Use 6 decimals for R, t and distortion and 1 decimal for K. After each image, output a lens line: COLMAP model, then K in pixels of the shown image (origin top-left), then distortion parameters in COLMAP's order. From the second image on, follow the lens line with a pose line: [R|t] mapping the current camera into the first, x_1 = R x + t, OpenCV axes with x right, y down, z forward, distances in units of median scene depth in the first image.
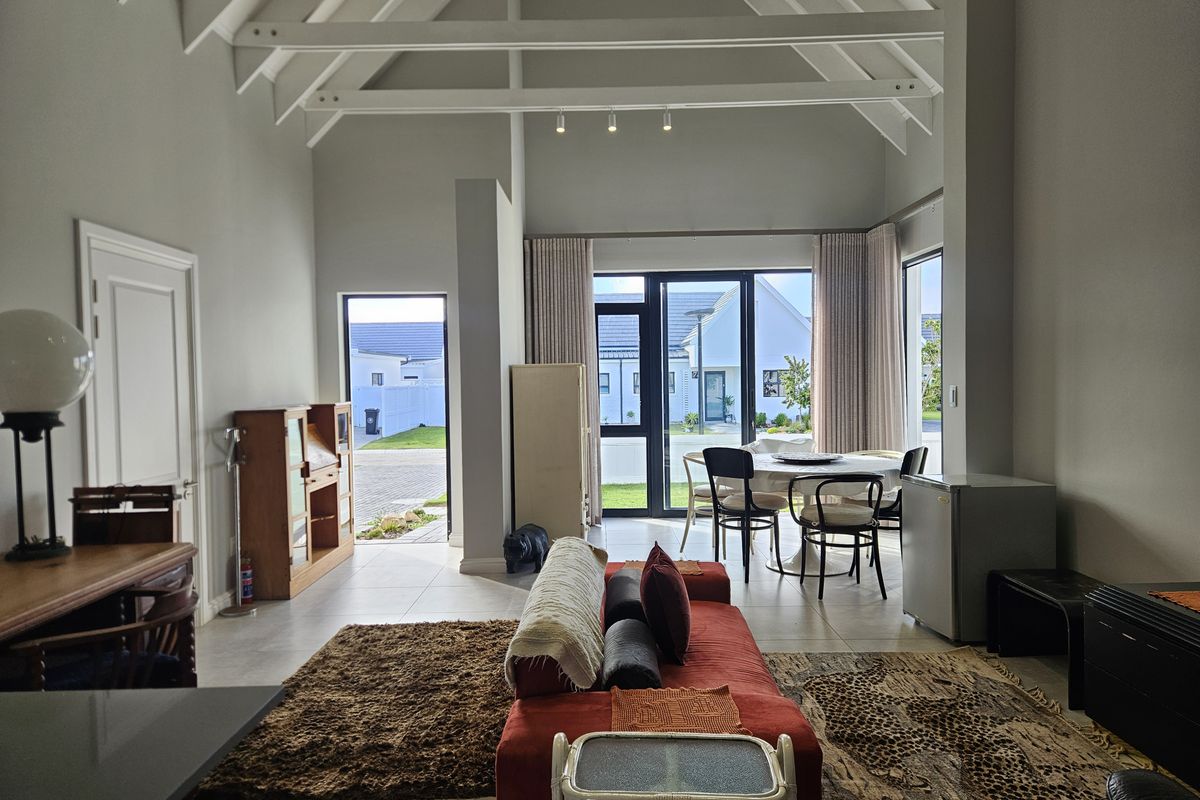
lens RADIAL K [[788.4, 0, 601.9], [0, 788.4, 399.0], [0, 0, 1]] dist [0.006604, -0.012978]
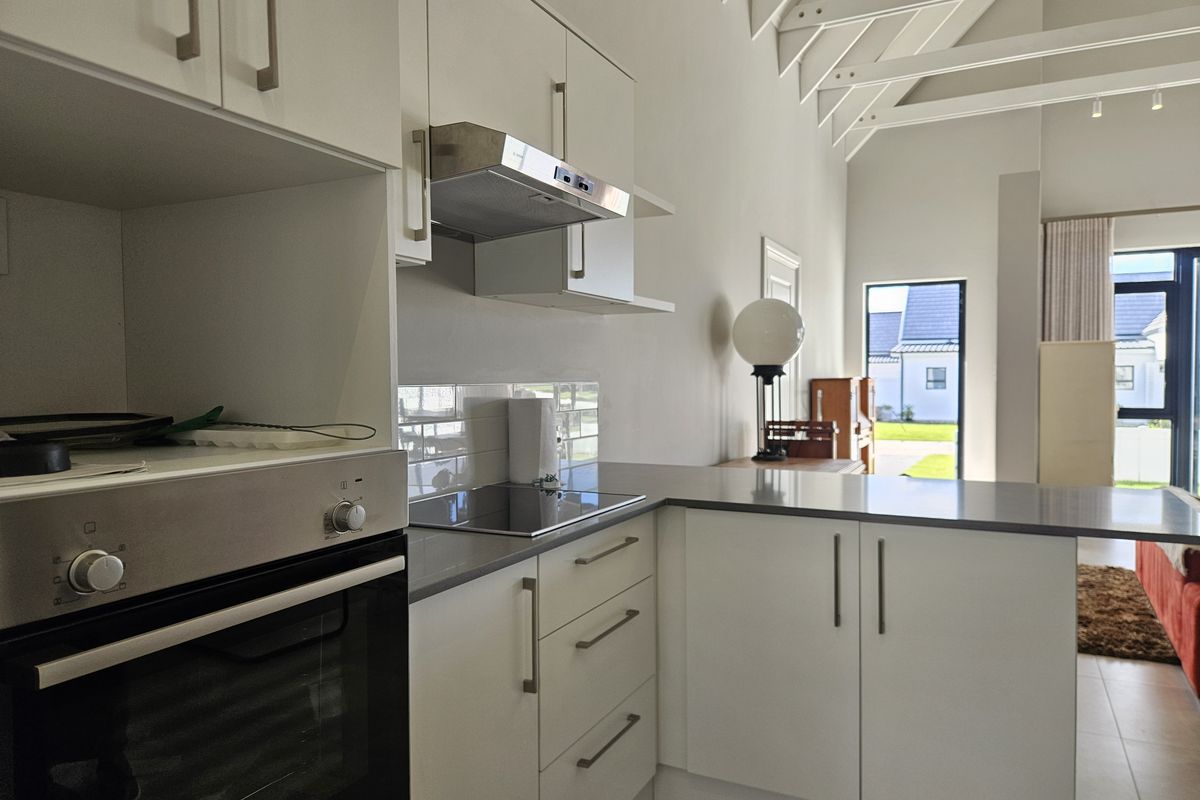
lens RADIAL K [[788.4, 0, 595.8], [0, 788.4, 394.0], [0, 0, 1]] dist [0.006604, -0.012978]
pose [[0.877737, 0.020937, -0.478685, -0.126387], [-0.020244, 0.999773, 0.006608, 0.030333], [0.478715, 0.003890, 0.877962, -0.219692]]
